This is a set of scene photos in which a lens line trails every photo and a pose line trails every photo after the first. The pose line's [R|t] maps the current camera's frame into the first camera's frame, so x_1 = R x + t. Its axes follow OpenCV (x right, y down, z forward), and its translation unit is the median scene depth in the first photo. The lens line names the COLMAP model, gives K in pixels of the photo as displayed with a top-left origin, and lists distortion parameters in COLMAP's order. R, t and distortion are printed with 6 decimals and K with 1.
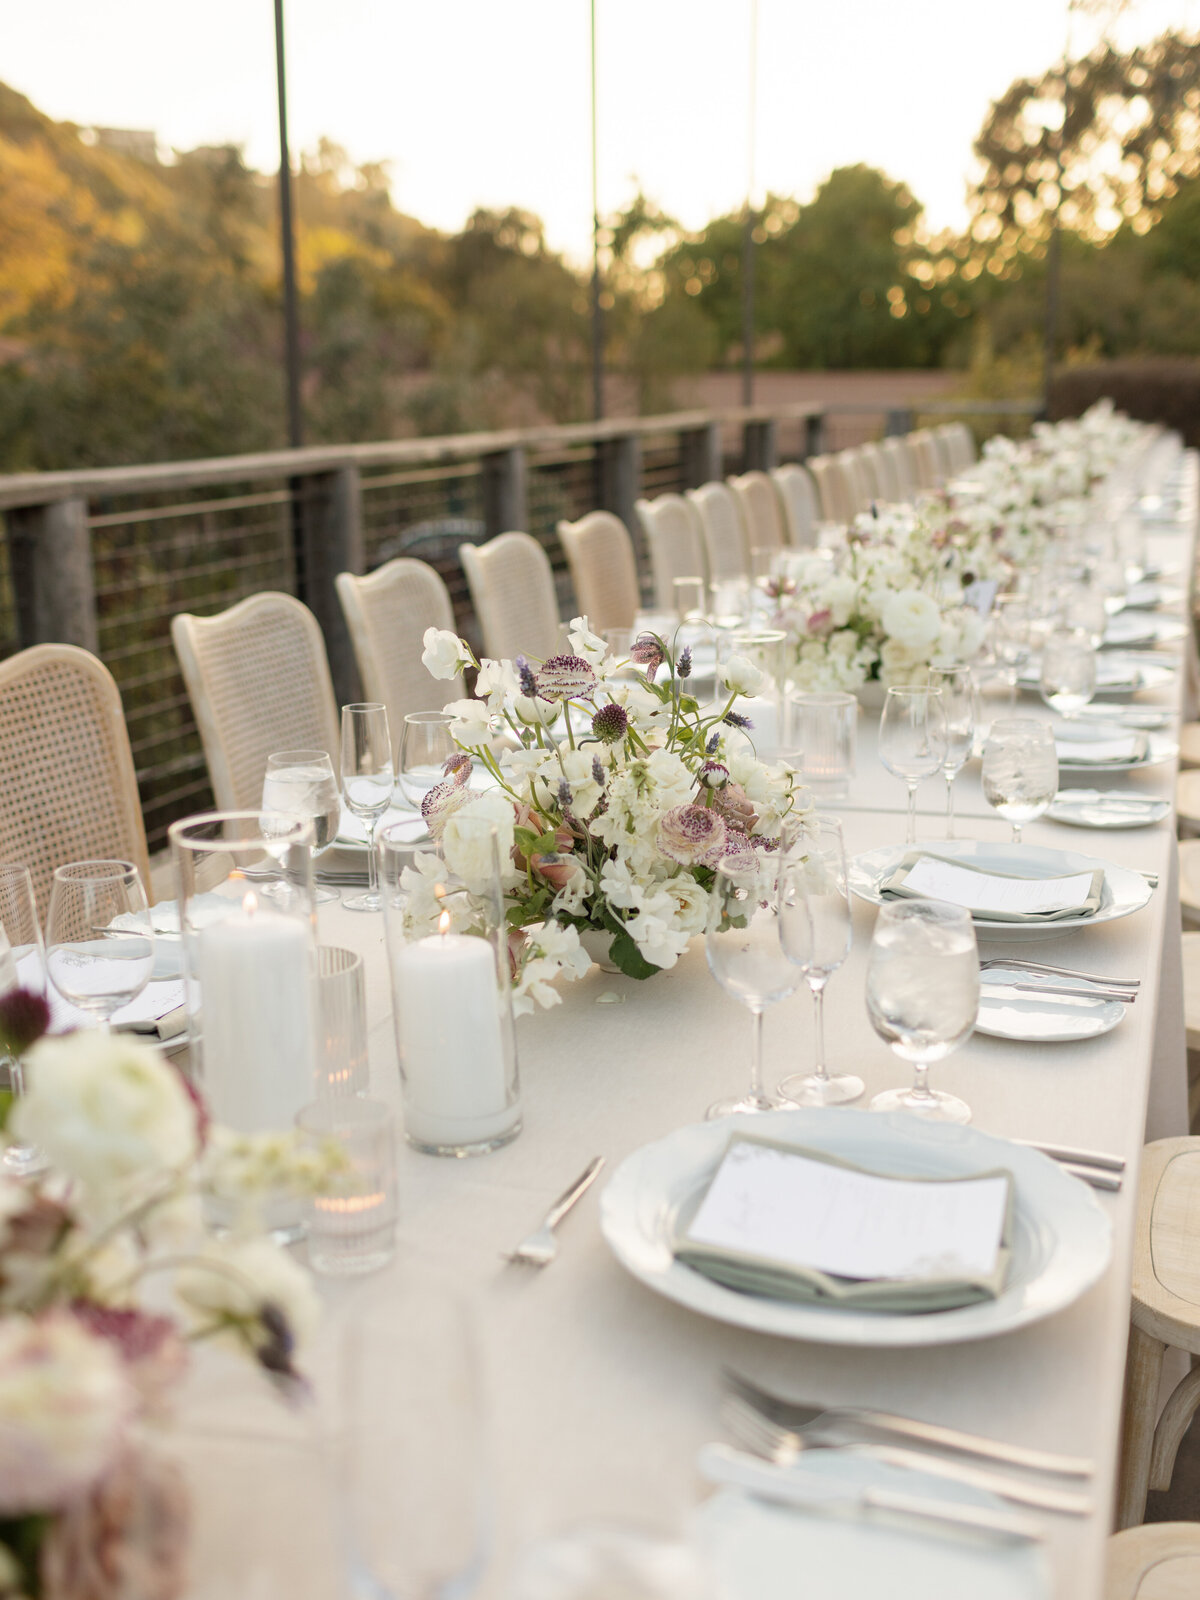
lens RADIAL K [[1707.5, 0, 613.5], [0, 1707.5, 775.4], [0, 0, 1]] dist [0.015933, -0.012157]
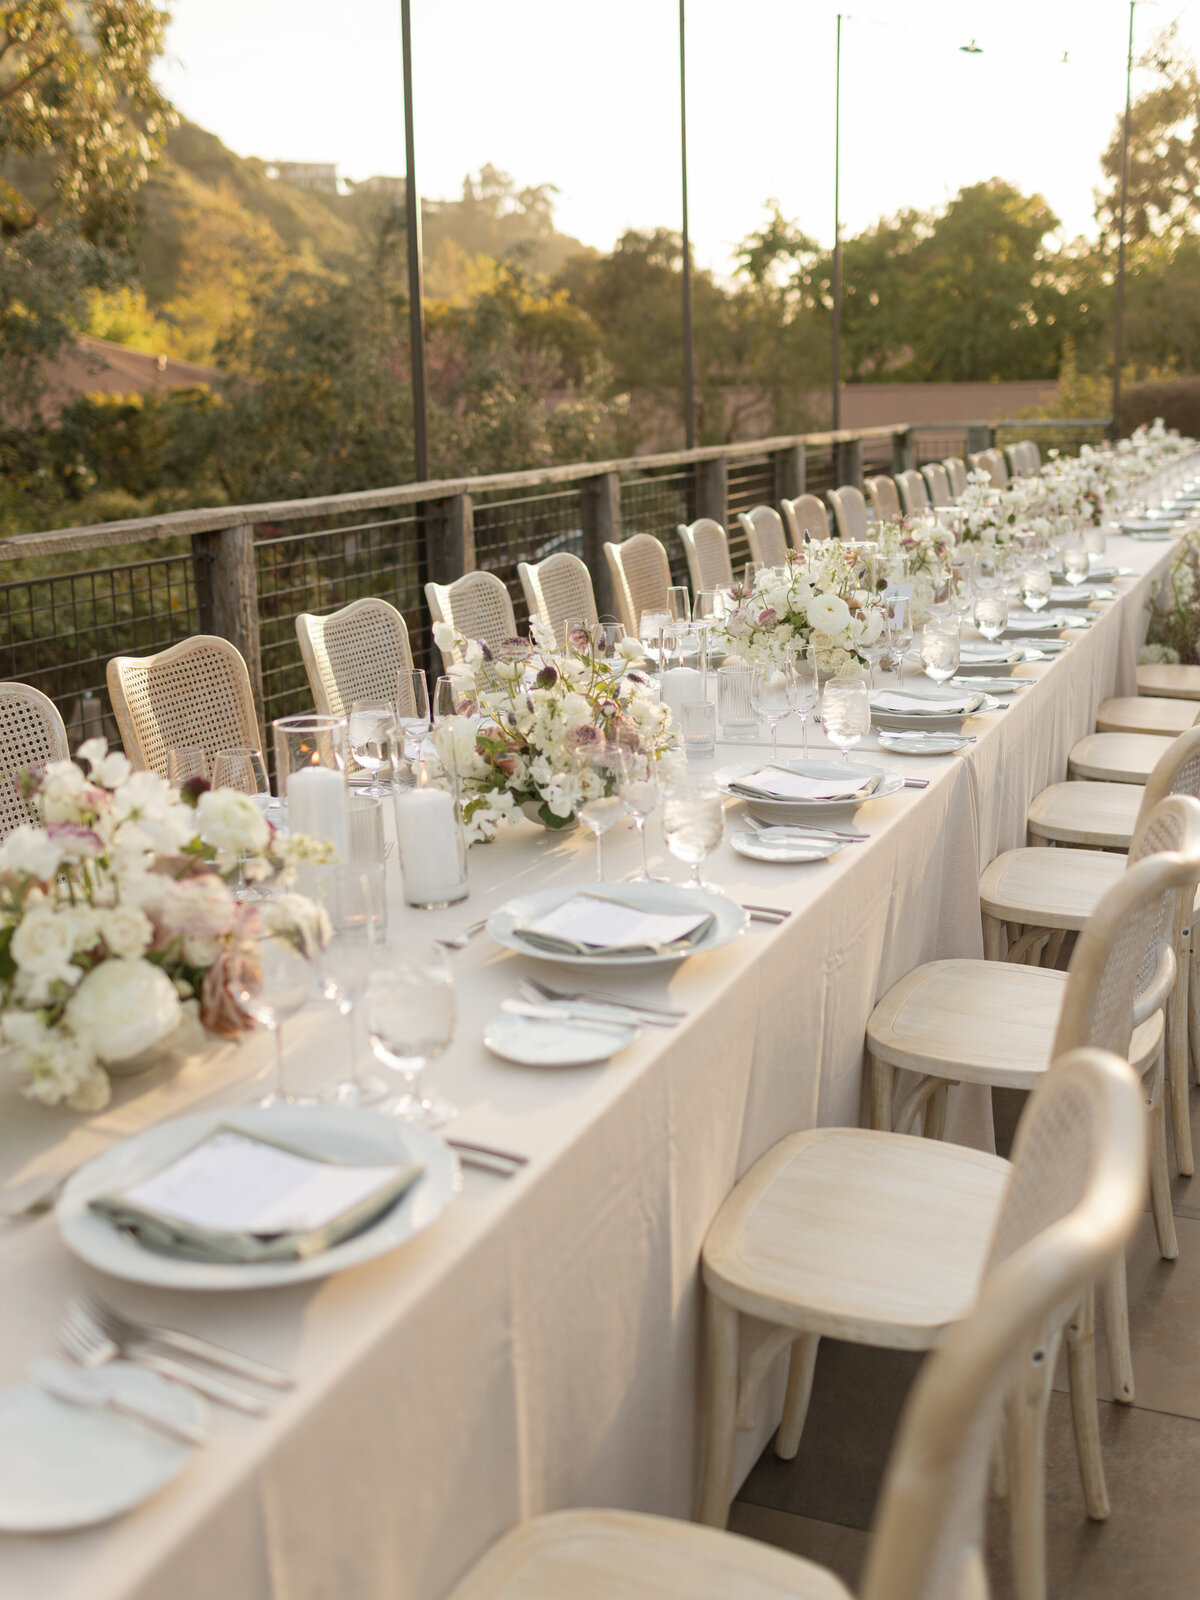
lens RADIAL K [[1699.4, 0, 604.7], [0, 1699.4, 733.0], [0, 0, 1]] dist [0.011907, -0.003923]
pose [[0.994712, 0.002655, -0.102666, 0.086494], [-0.005146, 0.999699, -0.024009, 0.024265], [0.102571, 0.024410, 0.994426, -0.242553]]
